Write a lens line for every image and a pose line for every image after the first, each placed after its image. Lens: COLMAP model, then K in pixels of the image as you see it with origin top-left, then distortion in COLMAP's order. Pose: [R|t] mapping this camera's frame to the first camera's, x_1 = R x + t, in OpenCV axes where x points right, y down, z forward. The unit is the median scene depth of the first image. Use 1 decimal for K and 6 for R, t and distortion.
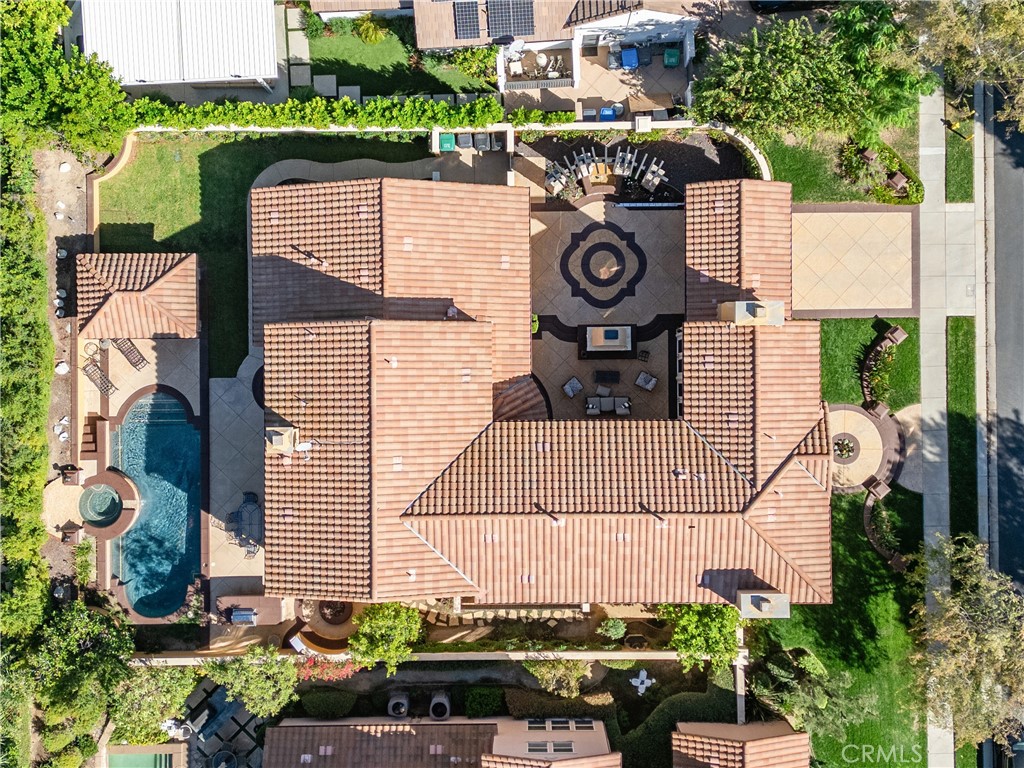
lens RADIAL K [[1126.8, 0, 512.2], [0, 1126.8, 397.7], [0, 0, 1]] dist [0.081861, 0.020976]
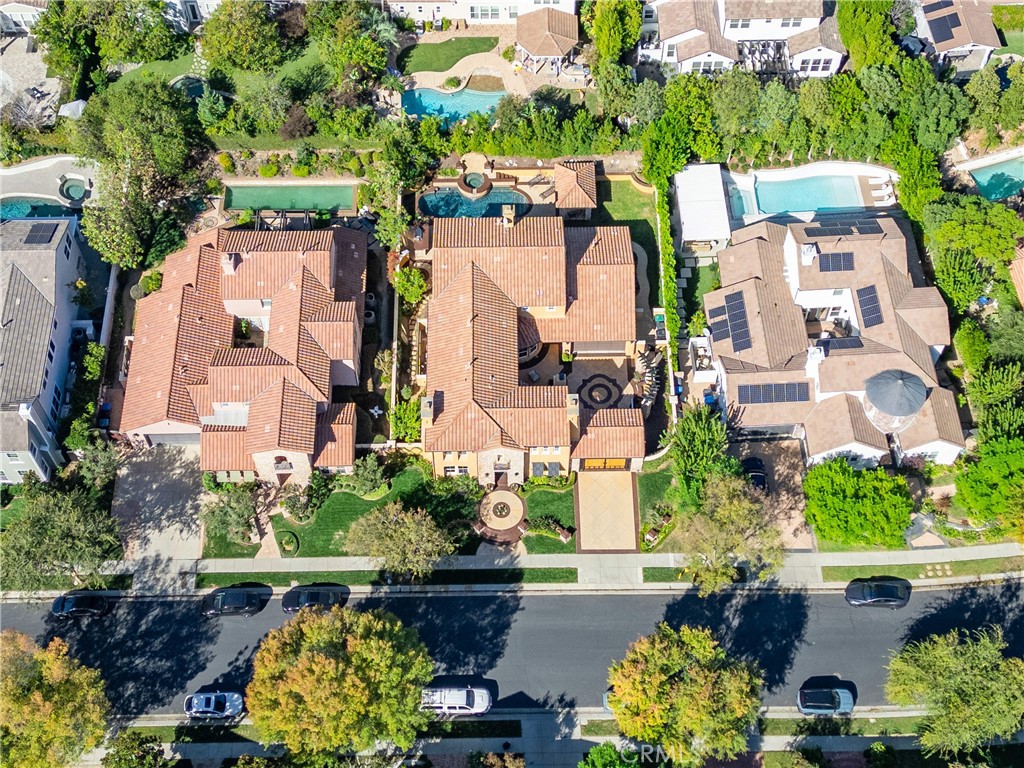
lens RADIAL K [[1126.8, 0, 512.2], [0, 1126.8, 397.7], [0, 0, 1]] dist [0.081861, 0.020976]
pose [[0.004719, 0.892834, -0.450361, 0.930204], [-0.999986, 0.005205, -0.000160, 0.027466], [0.002201, 0.450356, 0.892847, -0.664548]]
